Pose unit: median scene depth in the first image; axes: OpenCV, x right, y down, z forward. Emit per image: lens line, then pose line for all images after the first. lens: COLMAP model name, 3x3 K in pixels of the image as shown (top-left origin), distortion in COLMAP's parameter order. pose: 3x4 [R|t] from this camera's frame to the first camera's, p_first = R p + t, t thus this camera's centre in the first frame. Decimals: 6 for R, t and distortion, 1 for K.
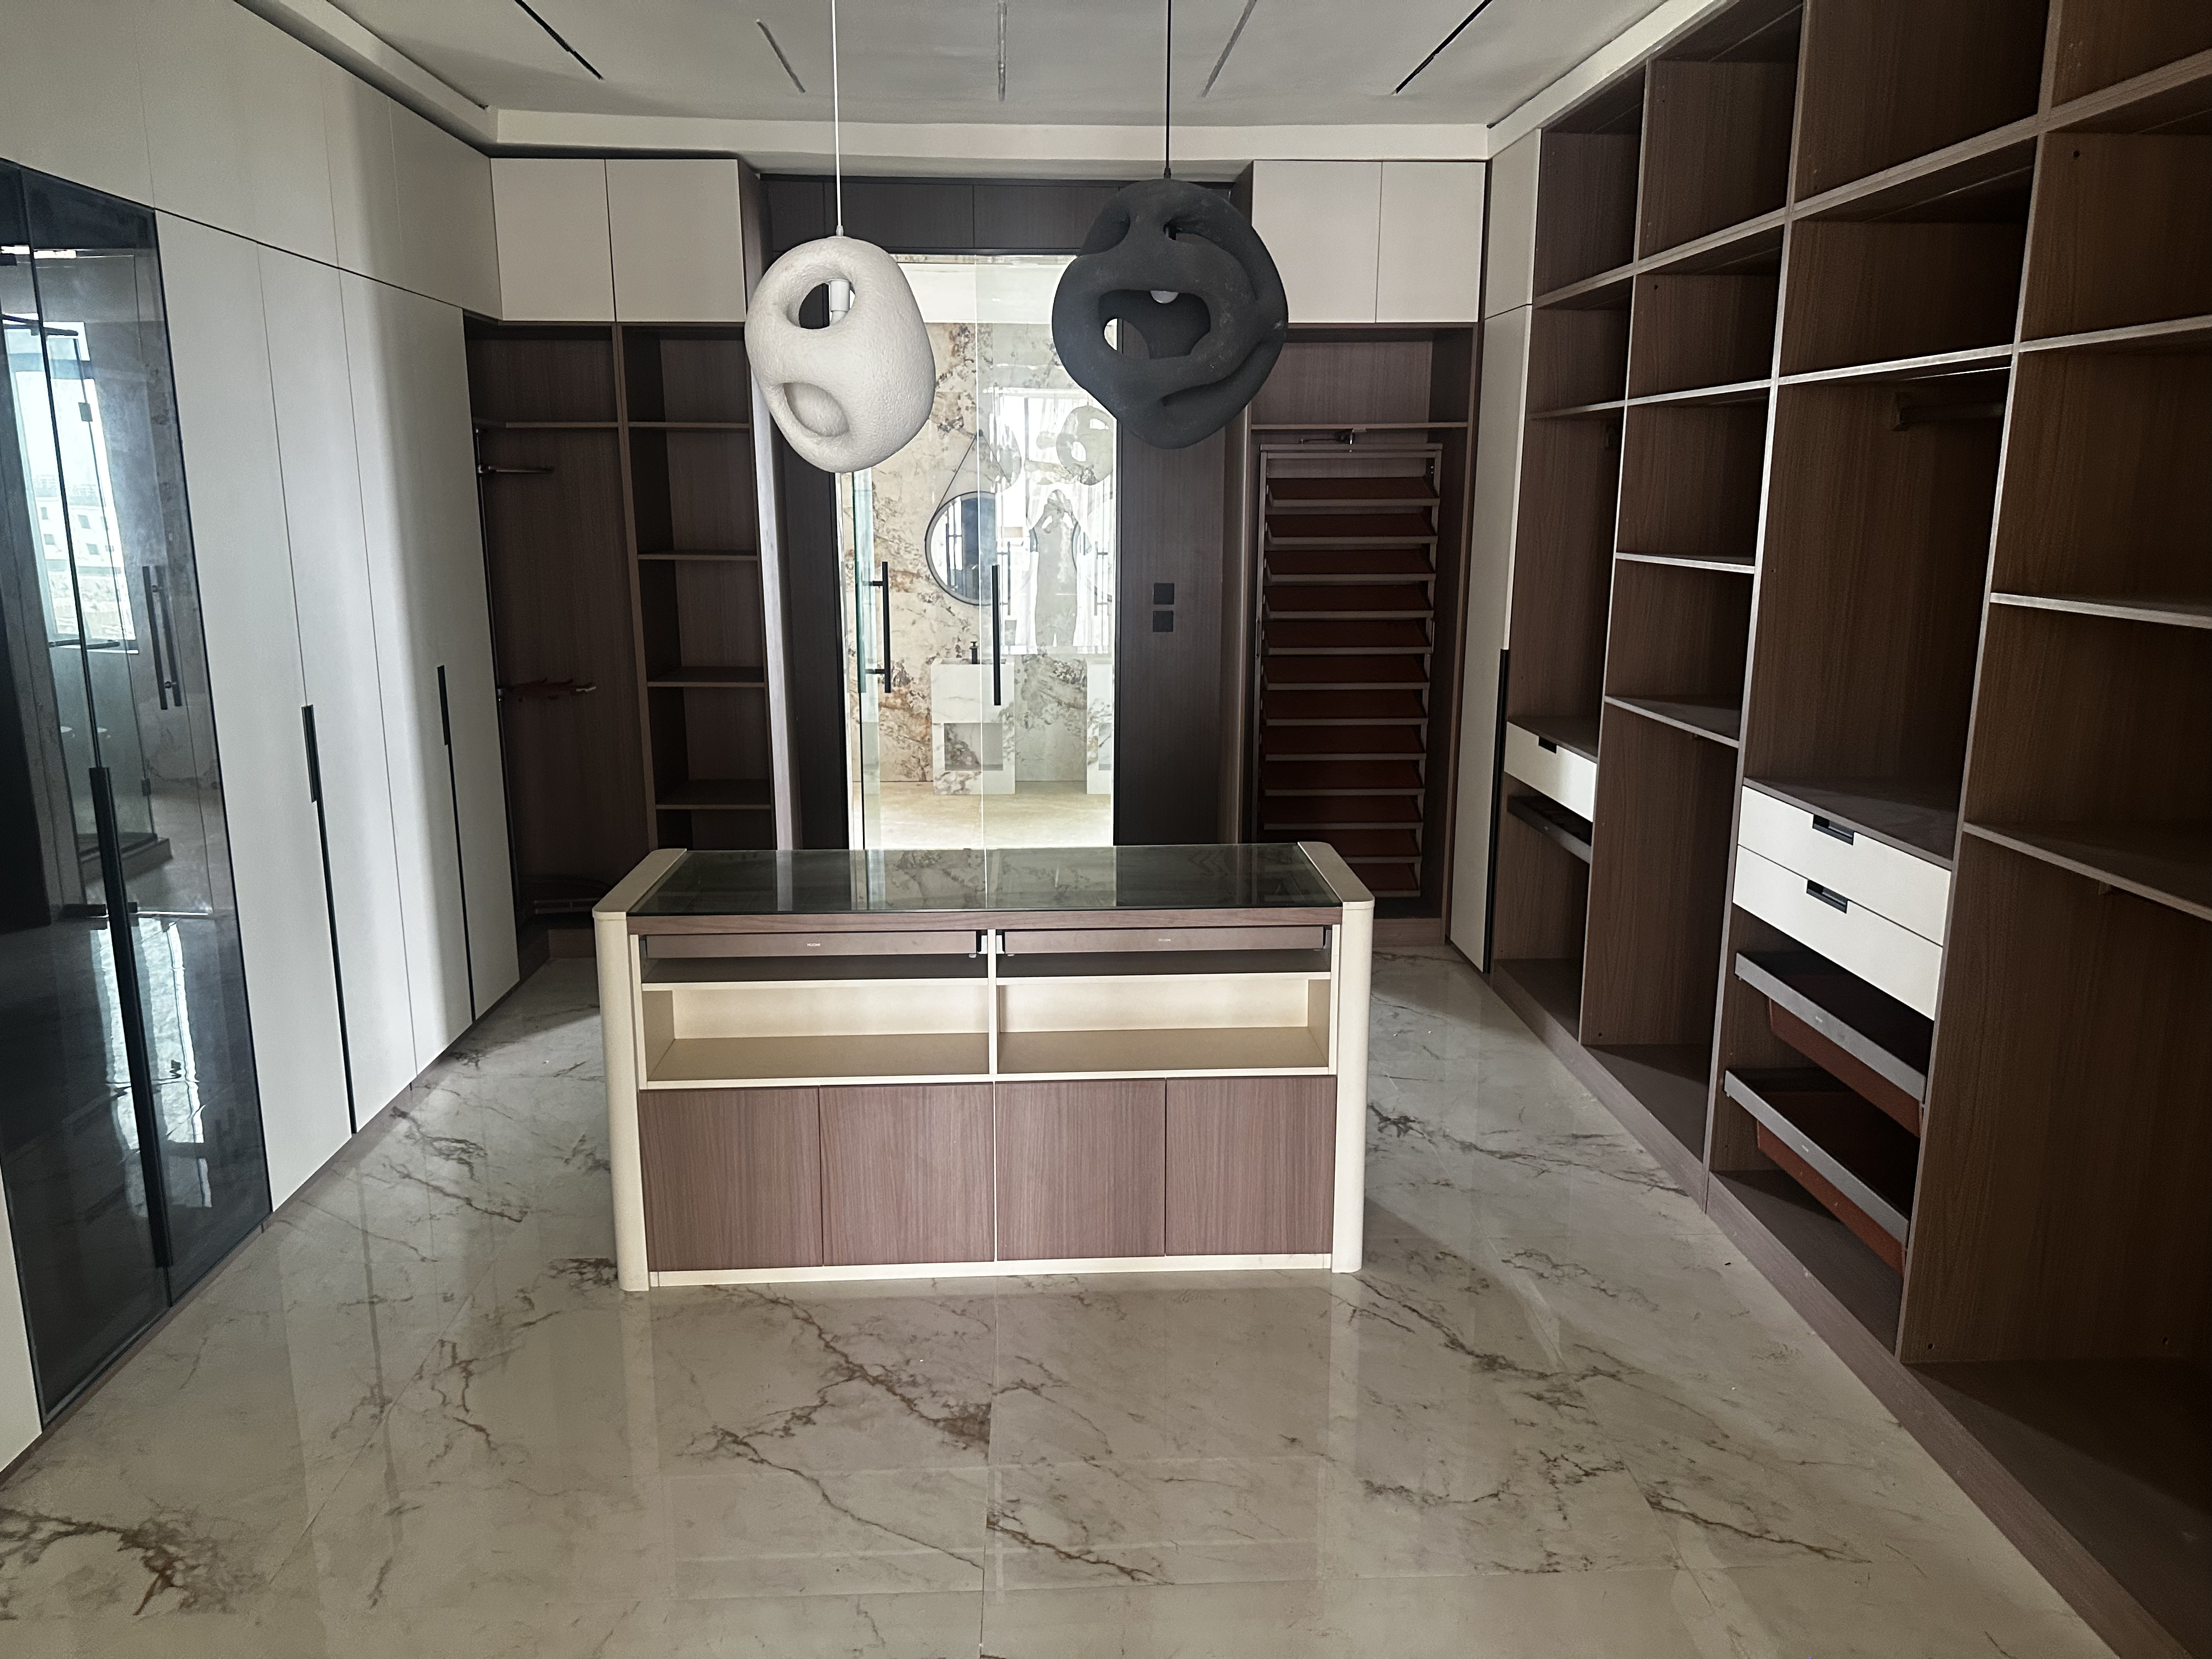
lens RADIAL K [[1535.5, 0, 1106.0], [0, 1535.5, 829.5], [0, 0, 1]] dist [0.181929, -0.305165]
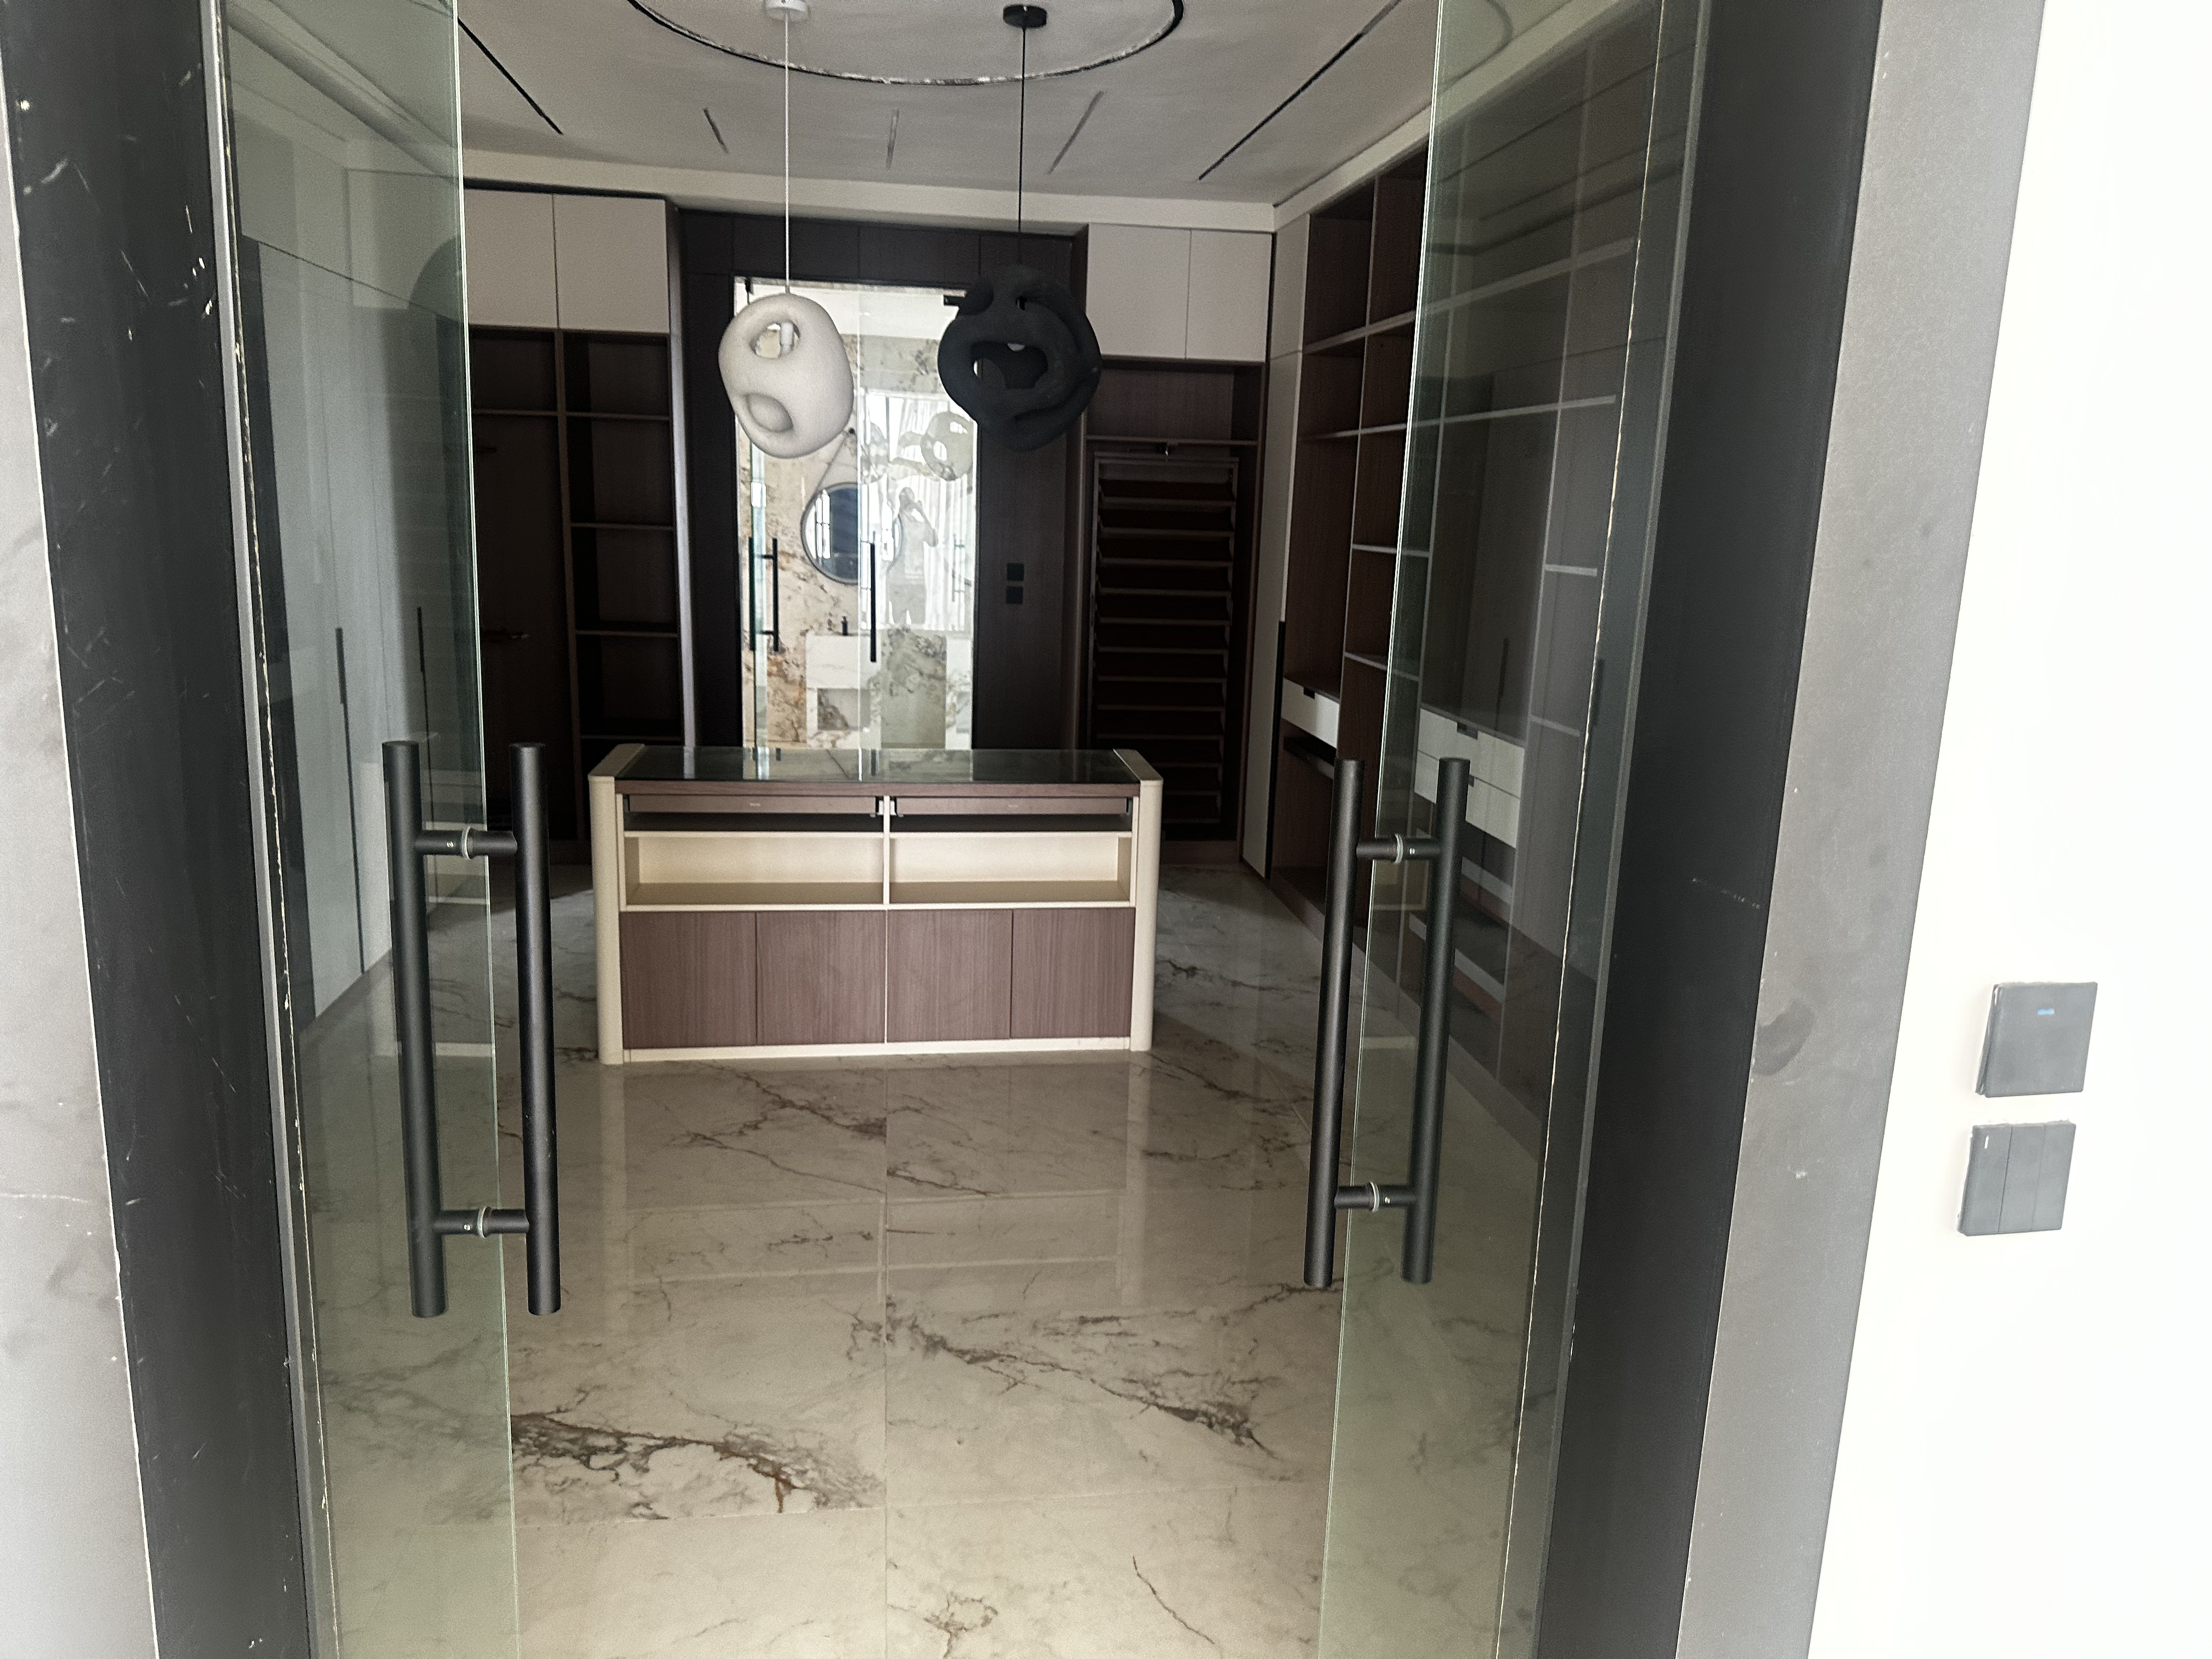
lens RADIAL K [[1535.5, 0, 1106.0], [0, 1535.5, 829.5], [0, 0, 1]] dist [0.181929, -0.305165]
pose [[0.995110, 0.011929, 0.098046, -0.009853], [-0.011646, 0.999926, -0.003458, 0.067124], [-0.098080, 0.002299, 0.995176, -0.268361]]
